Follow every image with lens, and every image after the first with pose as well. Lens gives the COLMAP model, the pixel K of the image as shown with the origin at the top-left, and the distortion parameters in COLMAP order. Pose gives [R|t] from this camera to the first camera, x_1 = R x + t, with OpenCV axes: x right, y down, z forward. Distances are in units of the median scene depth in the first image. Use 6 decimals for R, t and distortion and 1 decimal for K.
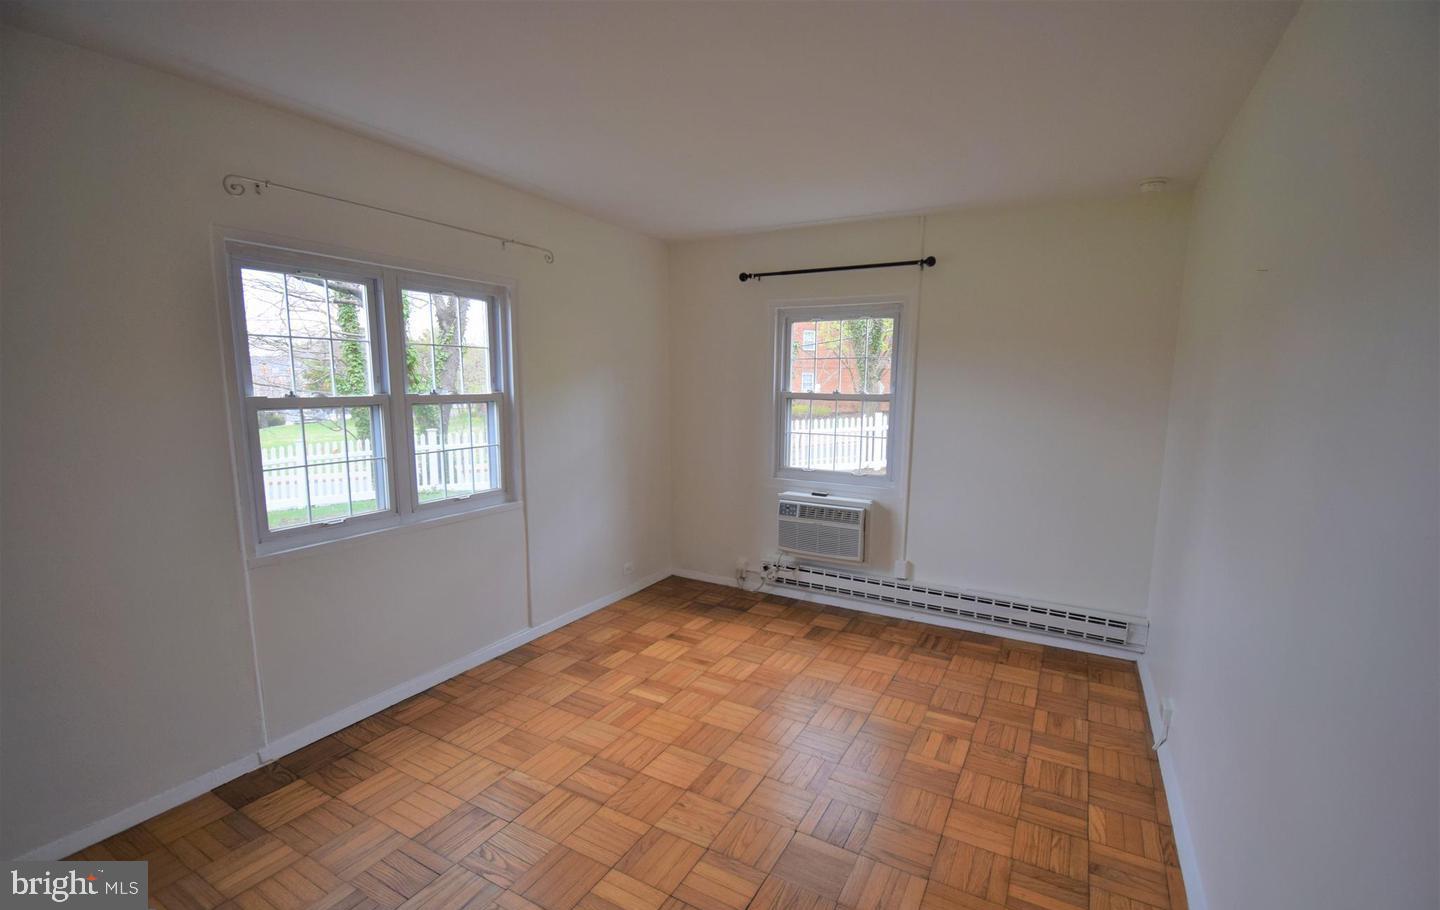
lens RADIAL K [[631.7, 0, 728.0], [0, 631.7, 479.5], [0, 0, 1]] dist [0.024035, -0.028655]
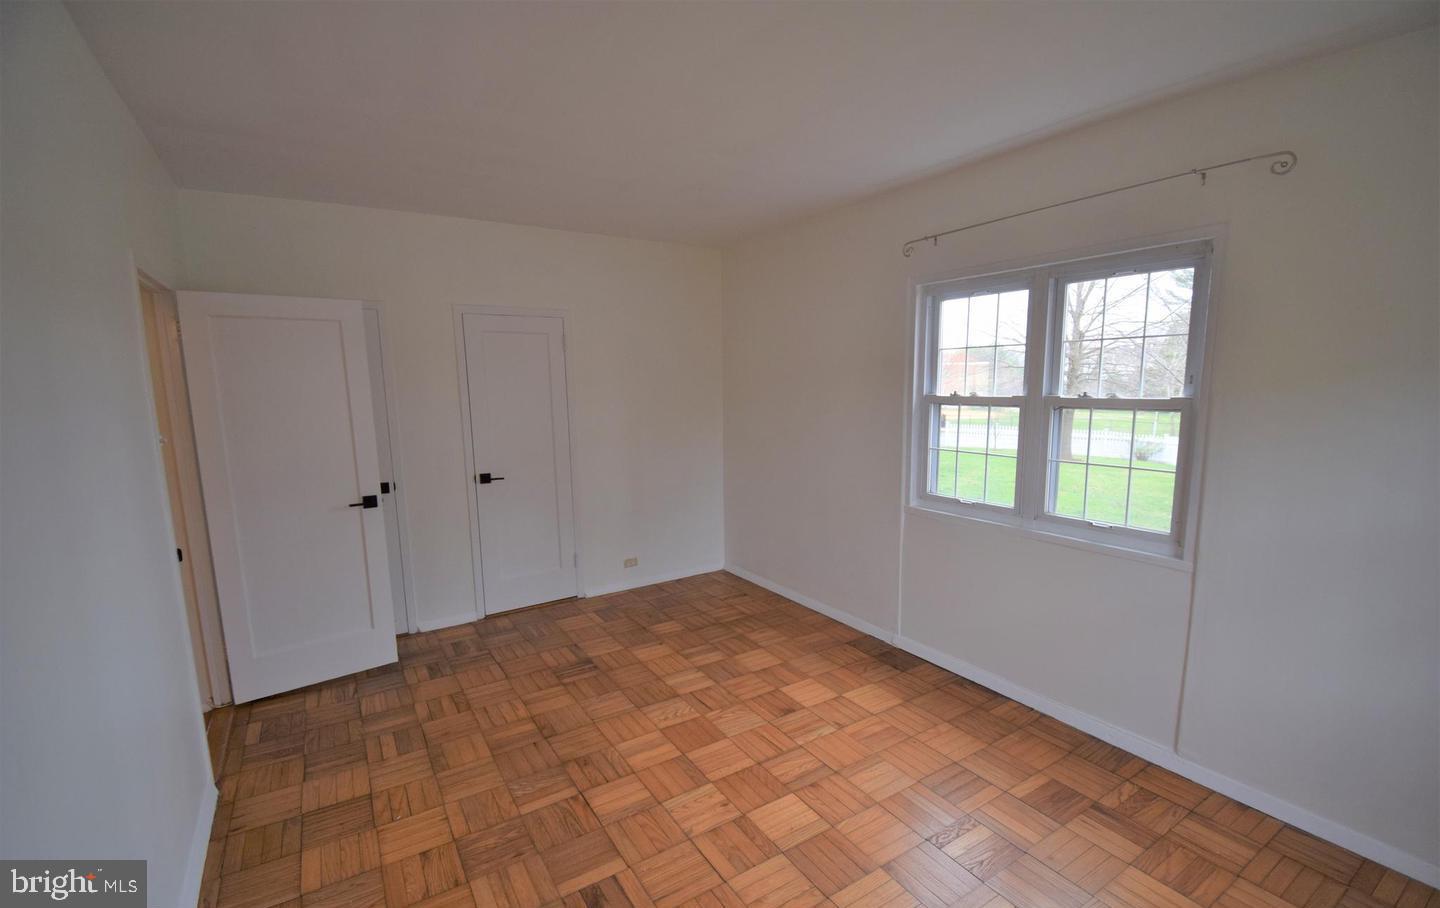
lens RADIAL K [[631.7, 0, 728.0], [0, 631.7, 478.5], [0, 0, 1]] dist [0.024035, -0.028655]
pose [[-0.477577, 0.128435, -0.869151, 0.531367], [-0.131612, 0.967637, 0.215306, -0.147662], [0.868676, 0.217216, -0.445218, 0.976044]]
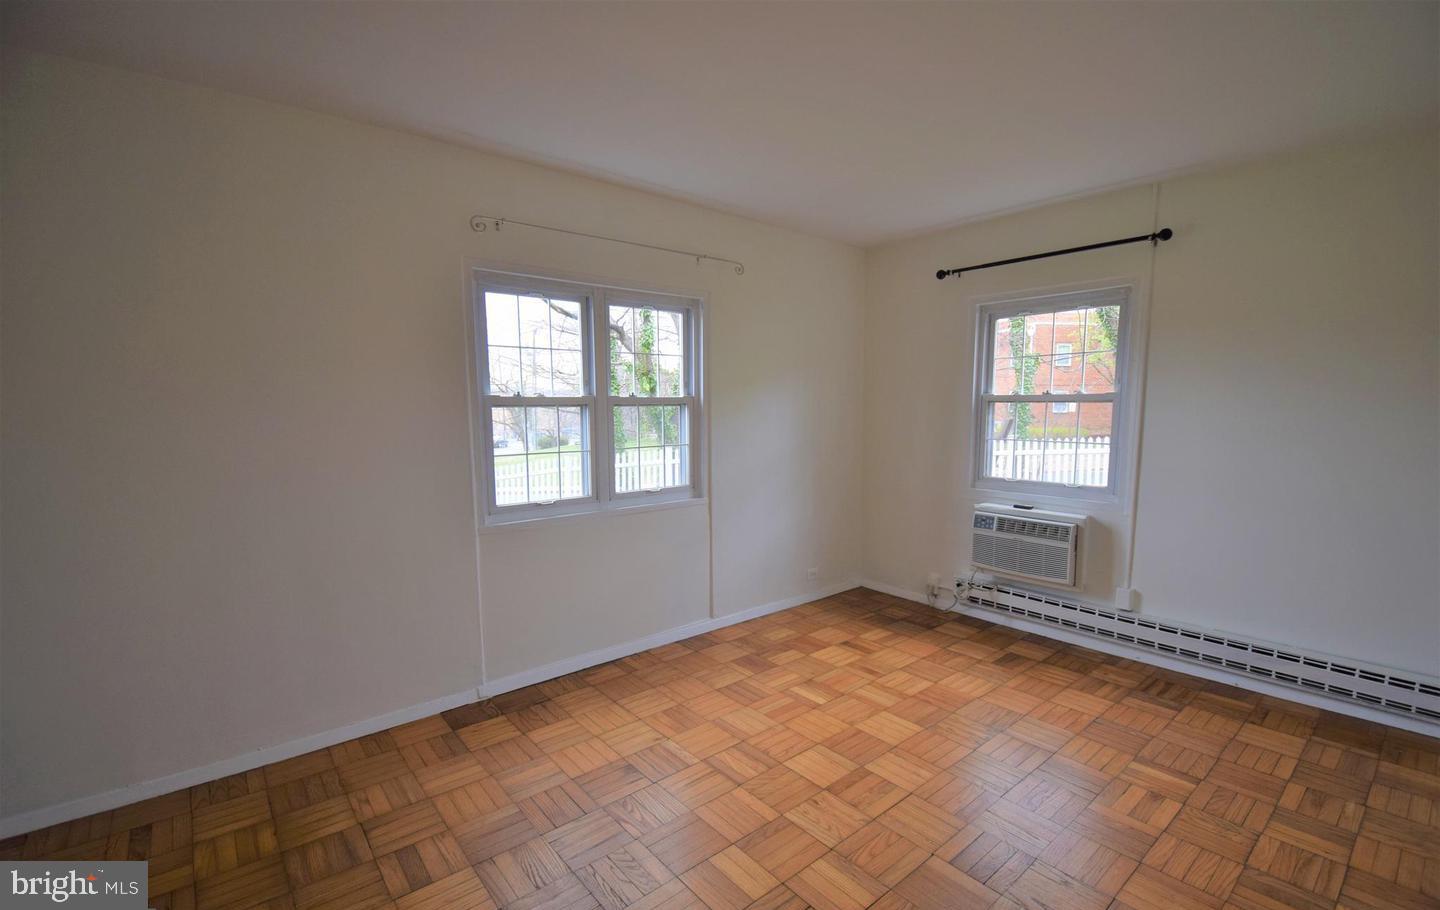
lens RADIAL K [[631.7, 0, 728.0], [0, 631.7, 479.5], [0, 0, 1]] dist [0.024035, -0.028655]
pose [[0.934364, 0.028039, -0.355214, 0.097146], [-0.041669, 0.998657, -0.030777, 0.039816], [0.353874, 0.043559, 0.934278, 0.016096]]
